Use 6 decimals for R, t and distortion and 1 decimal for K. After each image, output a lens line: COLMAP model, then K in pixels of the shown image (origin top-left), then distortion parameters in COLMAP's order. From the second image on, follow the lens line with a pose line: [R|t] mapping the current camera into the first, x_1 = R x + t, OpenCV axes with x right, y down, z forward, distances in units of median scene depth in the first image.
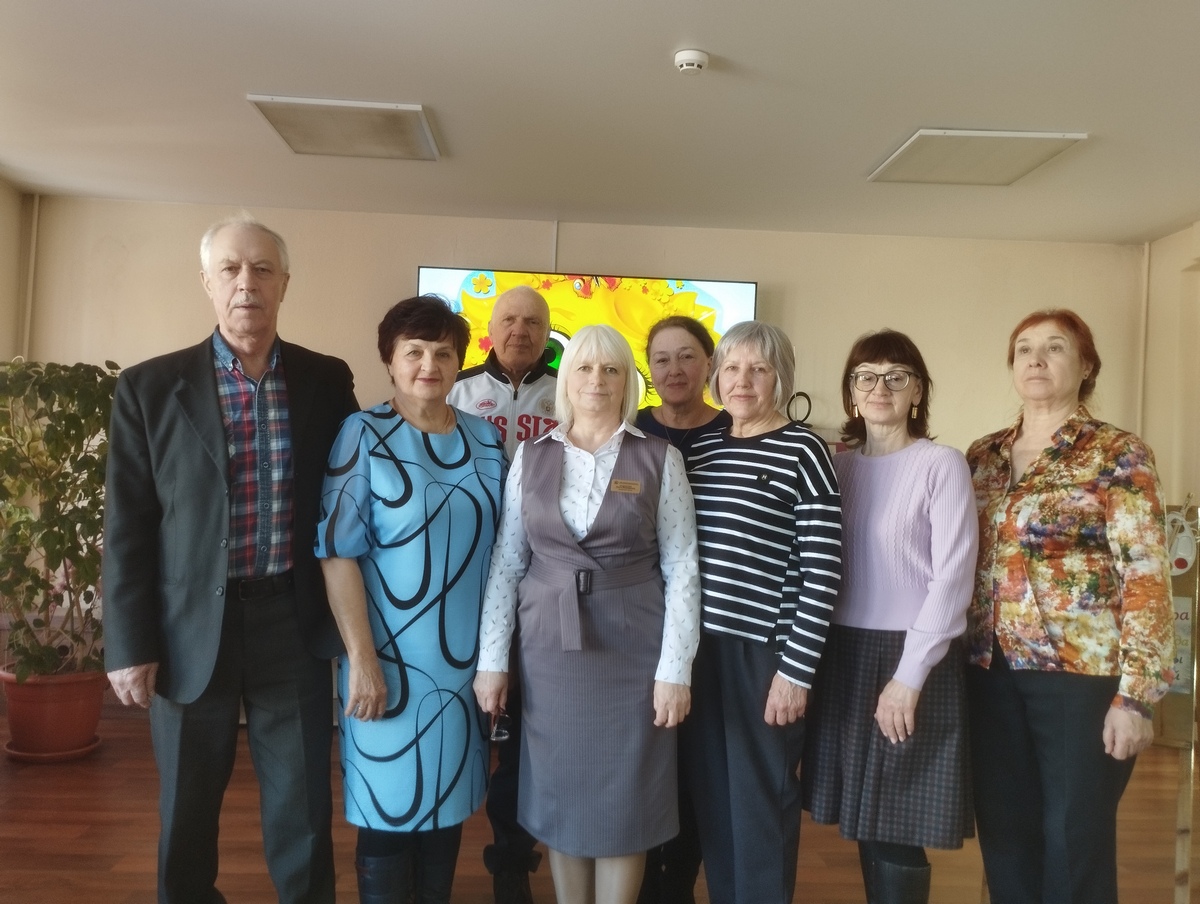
lens RADIAL K [[992.0, 0, 587.8], [0, 992.0, 454.8], [0, 0, 1]] dist [0.065513, -0.081003]
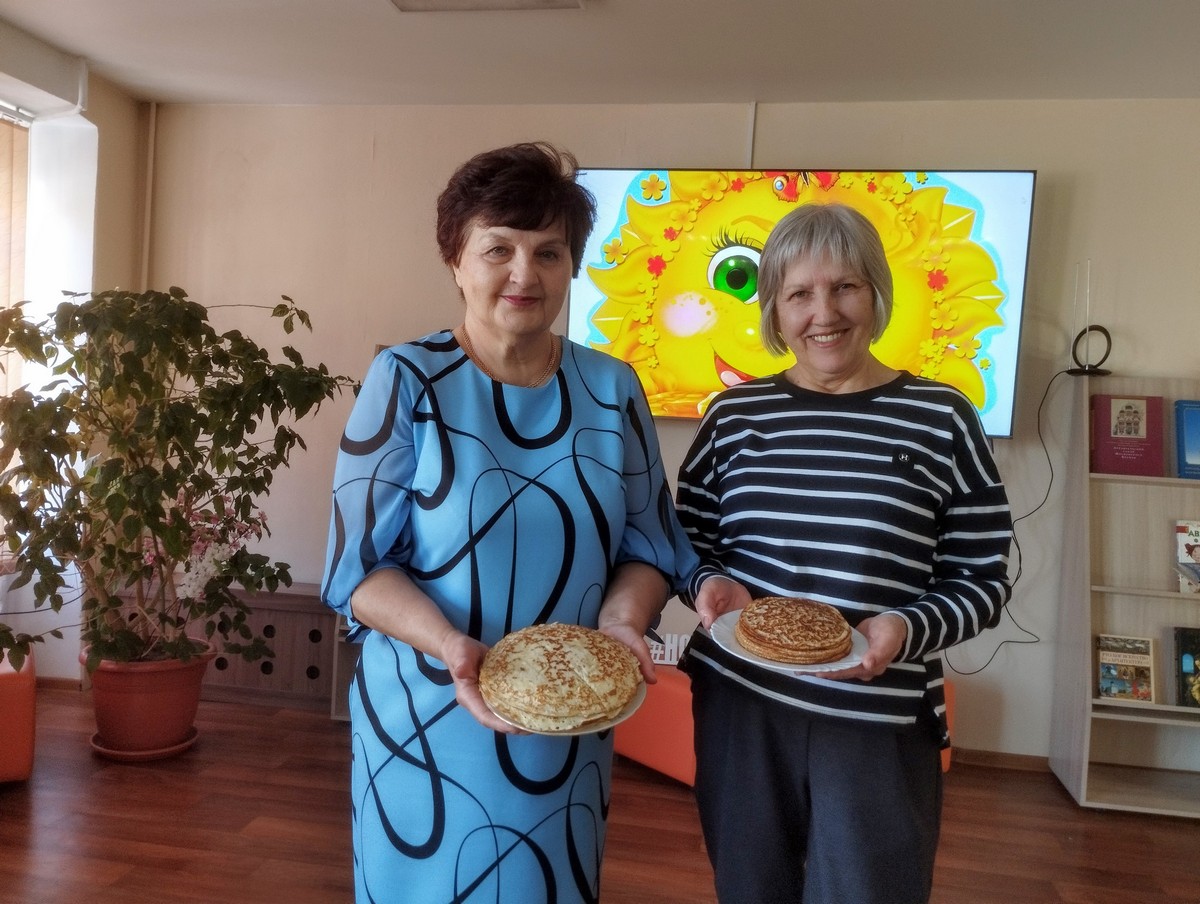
lens RADIAL K [[992.0, 0, 587.8], [0, 992.0, 454.8], [0, 0, 1]] dist [0.065513, -0.081003]
pose [[0.978653, 0.023461, -0.204178, 0.008255], [-0.013047, 0.998551, 0.052202, -0.003770], [0.205107, -0.048424, 0.977541, 0.246557]]
